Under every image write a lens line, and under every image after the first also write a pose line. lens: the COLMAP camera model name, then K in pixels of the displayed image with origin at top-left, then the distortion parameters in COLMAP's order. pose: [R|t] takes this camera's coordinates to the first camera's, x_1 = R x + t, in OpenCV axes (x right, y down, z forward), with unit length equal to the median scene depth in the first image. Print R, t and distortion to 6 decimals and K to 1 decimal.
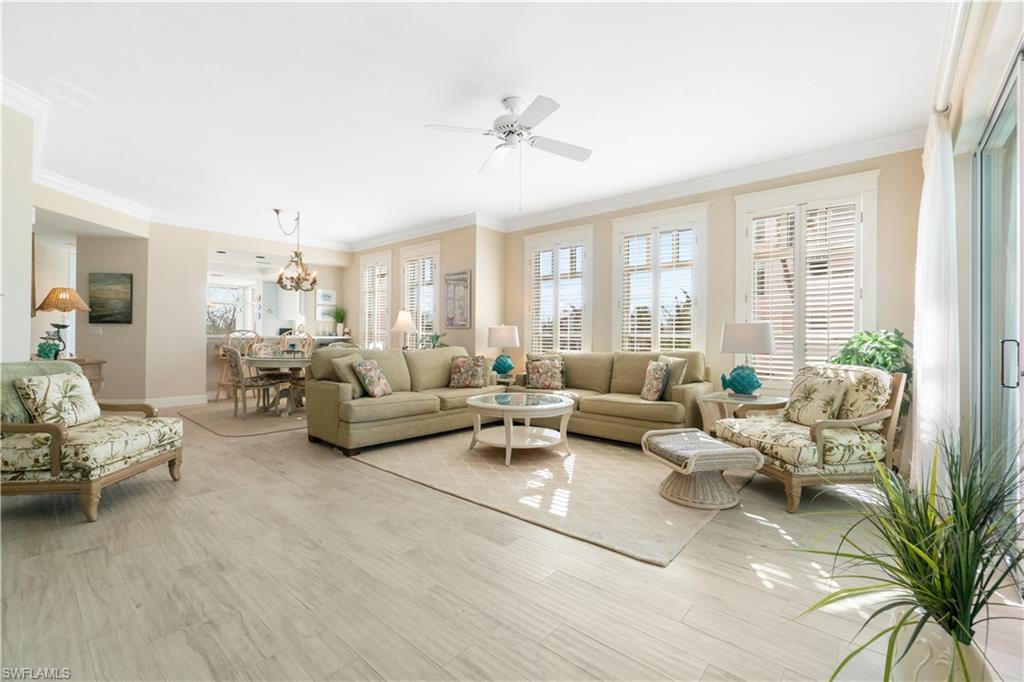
lens RADIAL K [[440.1, 0, 510.0], [0, 440.1, 337.7], [0, 0, 1]] dist [-0.001701, -0.000158]
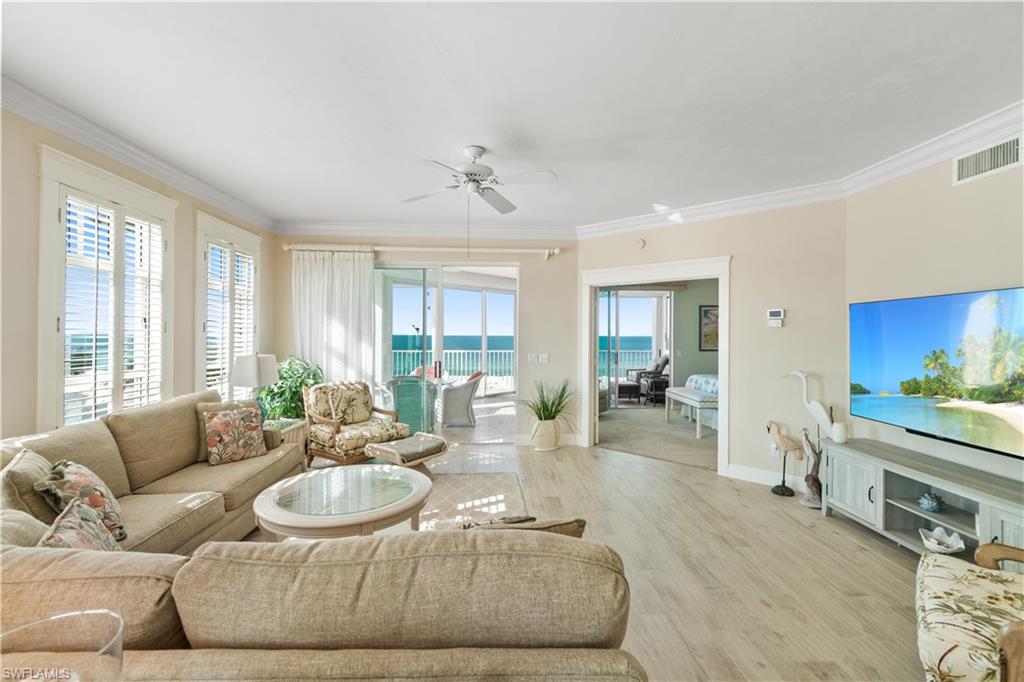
lens RADIAL K [[444.6, 0, 508.9], [0, 444.6, 336.2], [0, 0, 1]] dist [-0.000779, 0.000029]
pose [[-0.697465, -0.014072, 0.716480, -0.836932], [-0.007644, 0.999896, 0.012196, -0.130845], [-0.716578, 0.003029, -0.697501, 1.762831]]
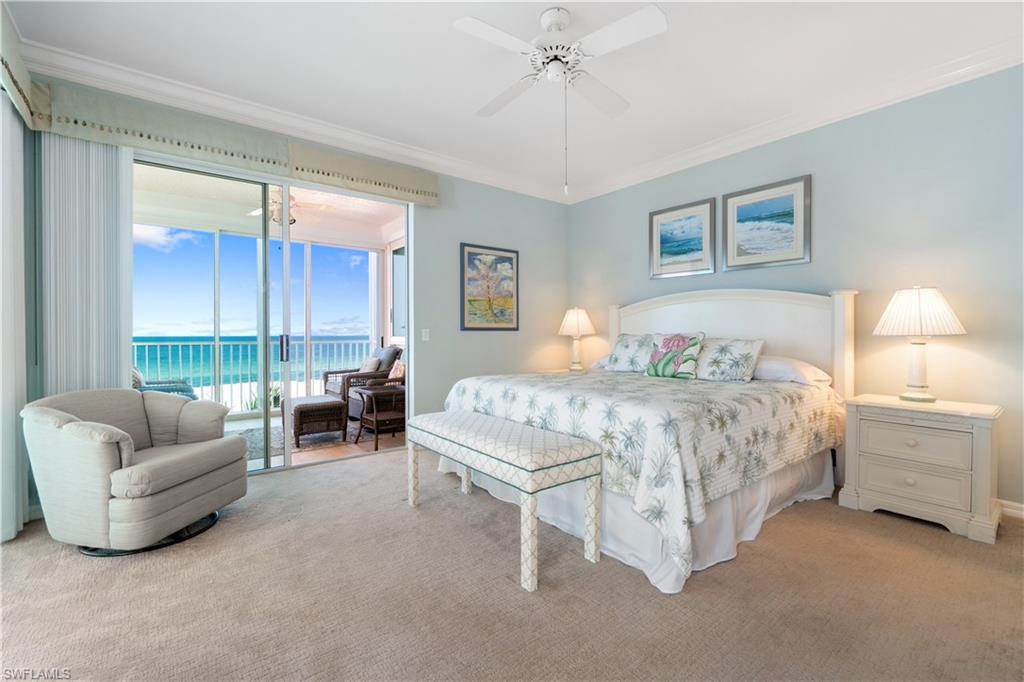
lens RADIAL K [[440.1, 0, 510.0], [0, 440.1, 337.7], [0, 0, 1]] dist [-0.001701, -0.000158]
pose [[-0.984704, -0.006569, 0.174112, -0.063220], [-0.004625, 0.999922, 0.011572, -0.003436], [-0.174174, 0.010589, -0.984658, 0.318095]]
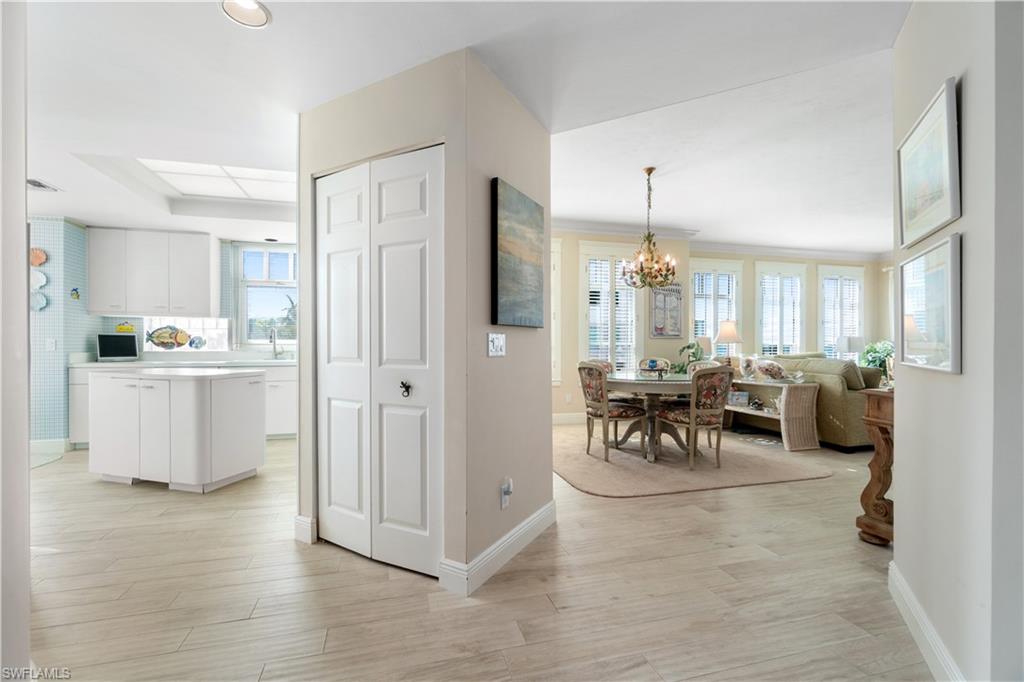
lens RADIAL K [[442.4, 0, 507.4], [0, 442.4, 346.1], [0, 0, 1]] dist [-0.004690, -0.000254]
pose [[0.545943, -0.014192, 0.837702, -2.511413], [0.011043, 0.999892, 0.009743, -0.037487], [-0.837749, 0.003932, 0.546041, 1.623909]]
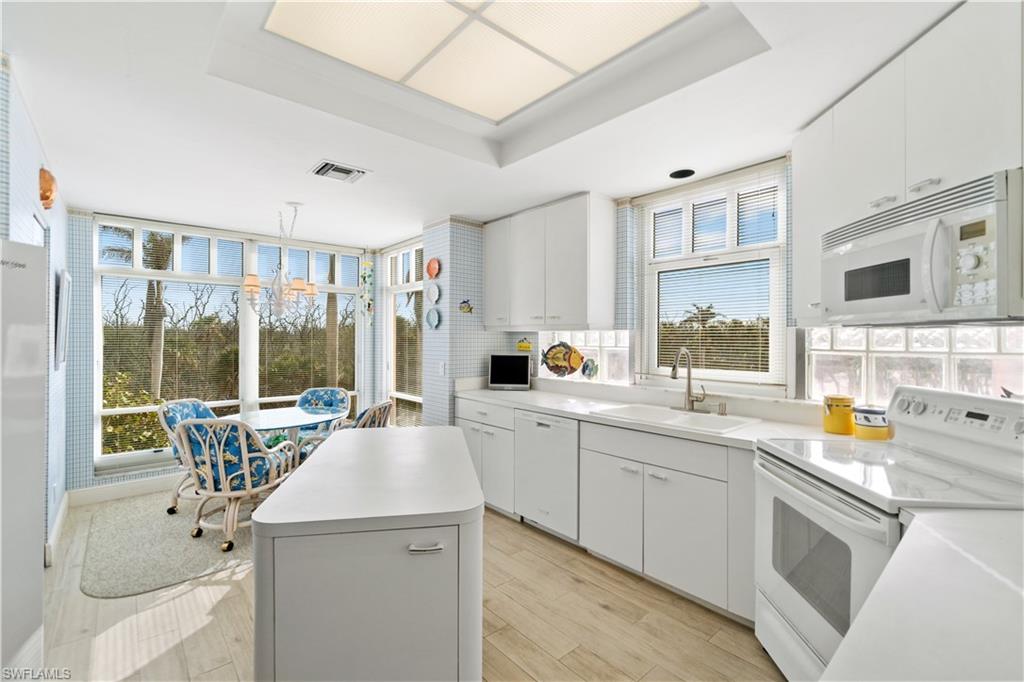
lens RADIAL K [[451.4, 0, 507.9], [0, 451.4, 338.0], [0, 0, 1]] dist [-0.000648, 0.000077]
pose [[0.991585, -0.006269, -0.129307, -1.749313], [0.005381, 0.999959, -0.007217, -0.122112], [0.129347, 0.006461, 0.991578, 2.457930]]
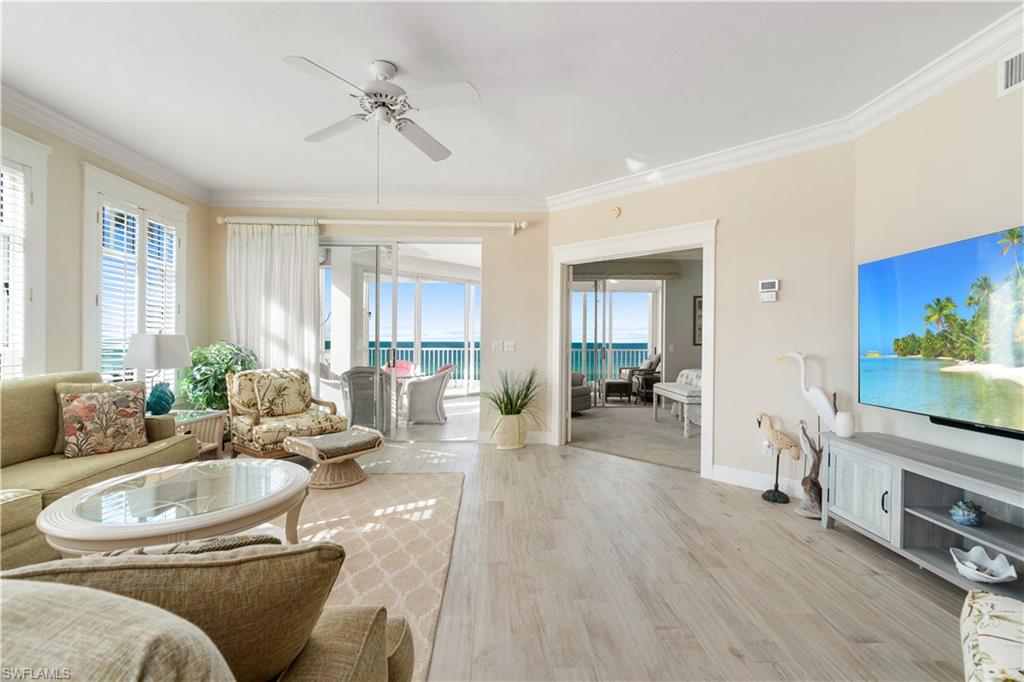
lens RADIAL K [[438.4, 0, 508.3], [0, 438.4, 344.6], [0, 0, 1]] dist [-0.004362, 0.000110]
pose [[-0.682300, -0.018965, 0.730826, -0.796180], [-0.010273, 0.999813, 0.016354, -0.046440], [-0.731000, 0.003651, -0.682368, 1.472742]]
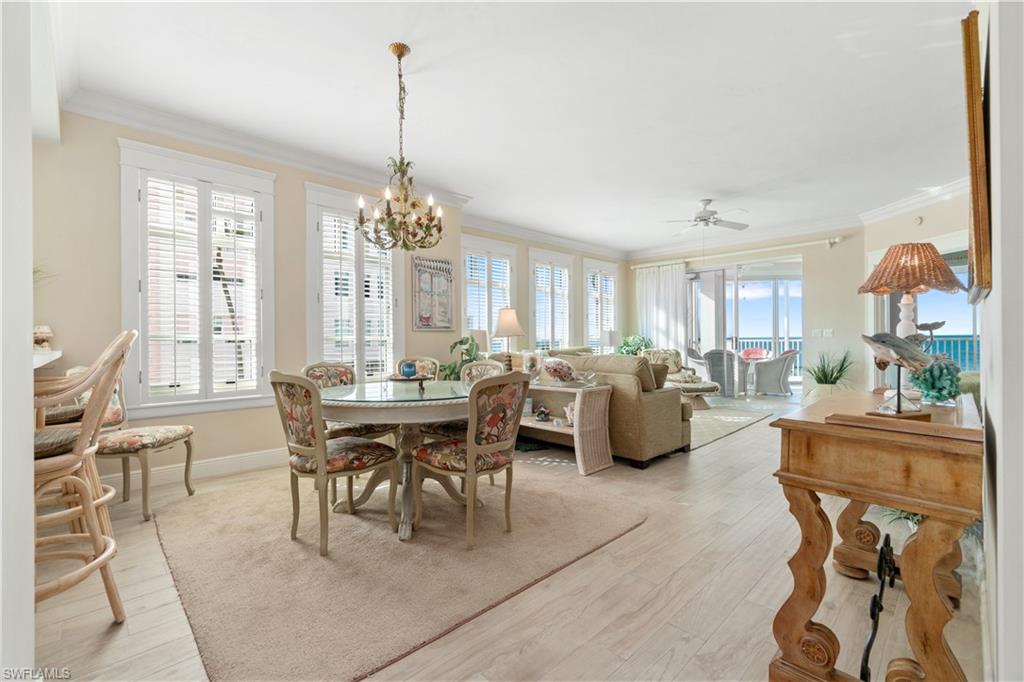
lens RADIAL K [[444.6, 0, 508.9], [0, 444.6, 336.2], [0, 0, 1]] dist [-0.000779, 0.000029]
pose [[0.077651, -0.003524, 0.996974, -1.909626], [0.015024, 0.999884, 0.002364, -0.026810], [-0.996867, 0.014795, 0.077695, 1.745349]]
